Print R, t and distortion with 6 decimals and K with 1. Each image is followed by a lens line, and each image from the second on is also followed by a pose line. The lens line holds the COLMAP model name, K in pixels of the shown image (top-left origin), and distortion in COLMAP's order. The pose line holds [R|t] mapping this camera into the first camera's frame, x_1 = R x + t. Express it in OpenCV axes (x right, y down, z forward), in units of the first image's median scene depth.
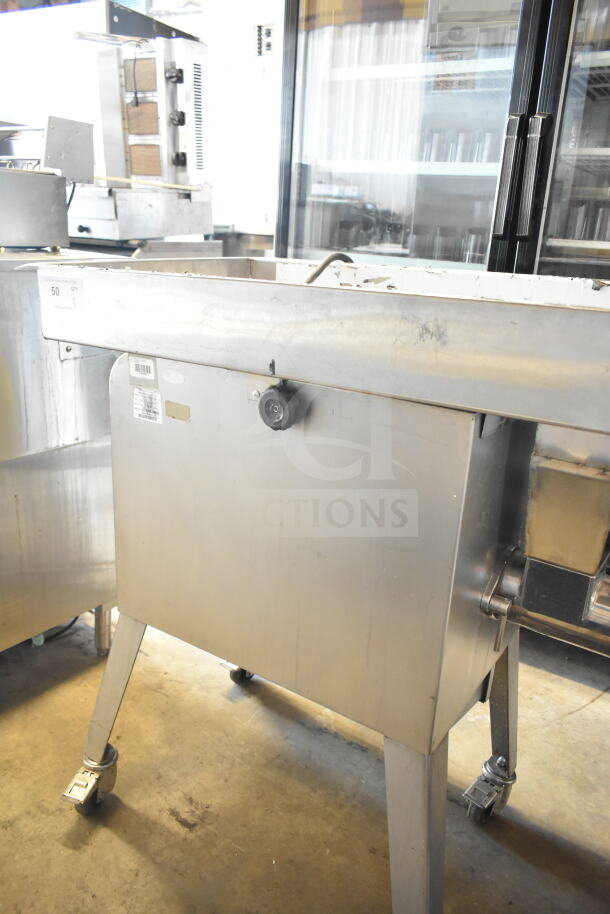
lens RADIAL K [[702.6, 0, 304.0], [0, 702.6, 456.7], [0, 0, 1]] dist [-0.009131, -0.004251]
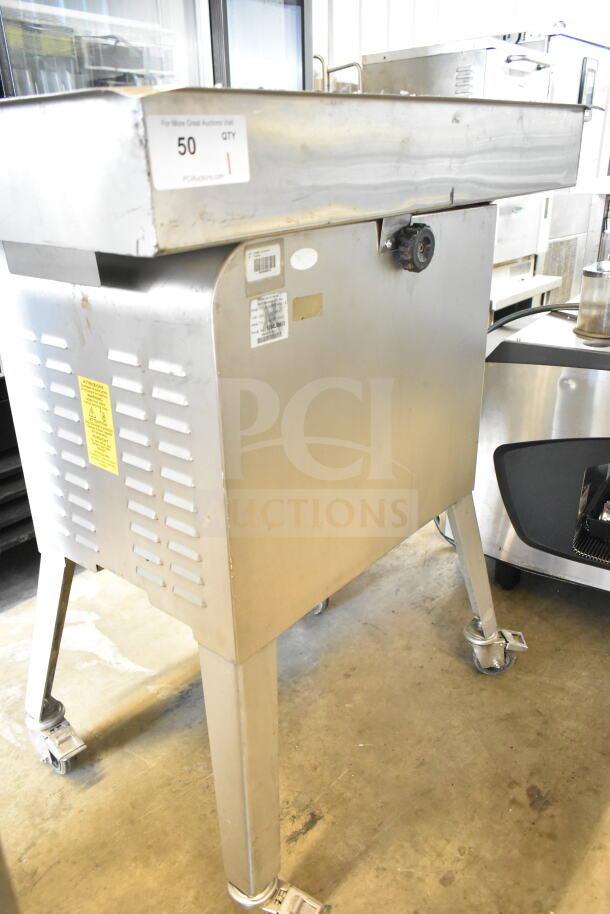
lens RADIAL K [[702.6, 0, 306.1], [0, 702.6, 456.6], [0, 0, 1]] dist [-0.009131, -0.004251]
pose [[0.101511, -0.435389, 0.894501, -0.876050], [0.336082, 0.861292, 0.381085, -0.203660], [-0.936346, 0.261941, 0.233757, 0.846461]]
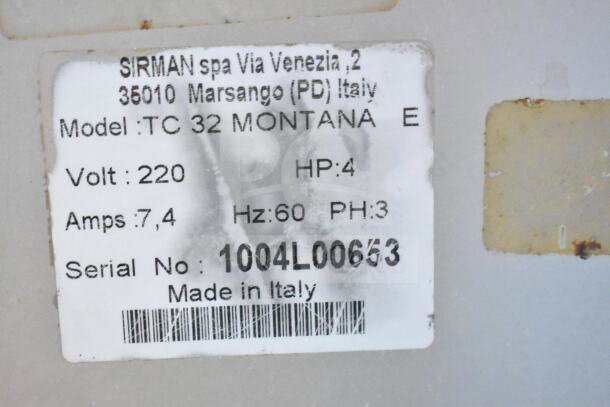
lens RADIAL K [[1204.6, 0, 305.4], [0, 1204.6, 203.7], [0, 0, 1]] dist [0.013028, 0.000000]
pose [[0.820059, -0.223896, 0.526663, -0.306543], [0.247709, 0.968485, 0.026020, -0.075609], [-0.515891, 0.109121, 0.849676, 0.850675]]
